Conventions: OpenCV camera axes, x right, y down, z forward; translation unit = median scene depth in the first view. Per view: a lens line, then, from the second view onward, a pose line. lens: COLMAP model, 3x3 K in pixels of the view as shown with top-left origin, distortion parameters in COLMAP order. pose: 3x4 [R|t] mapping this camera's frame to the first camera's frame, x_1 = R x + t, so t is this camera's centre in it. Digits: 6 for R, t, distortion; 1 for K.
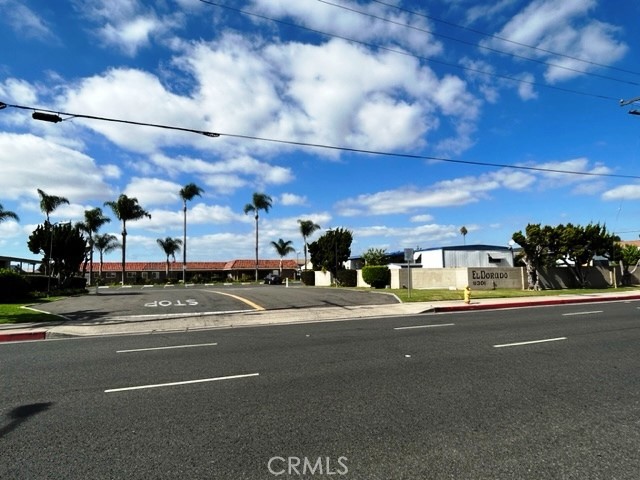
lens RADIAL K [[356.7, 0, 320.0], [0, 356.7, 240.0], [0, 0, 1]] dist [0.000679, -0.000048]
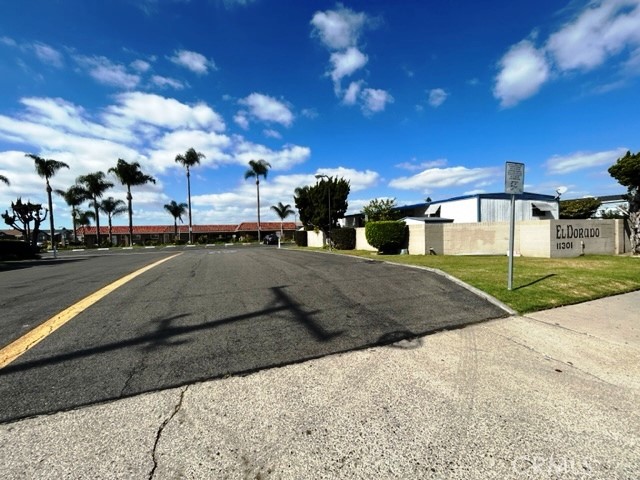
lens RADIAL K [[259.7, 0, 320.0], [0, 259.7, 240.0], [0, 0, 1]] dist [0.000031, 0.000090]
pose [[0.999943, -0.010632, 0.001070, 0.019415], [0.010435, 0.993129, 0.116554, 0.033523], [-0.002302, -0.116537, 0.993184, 0.339756]]
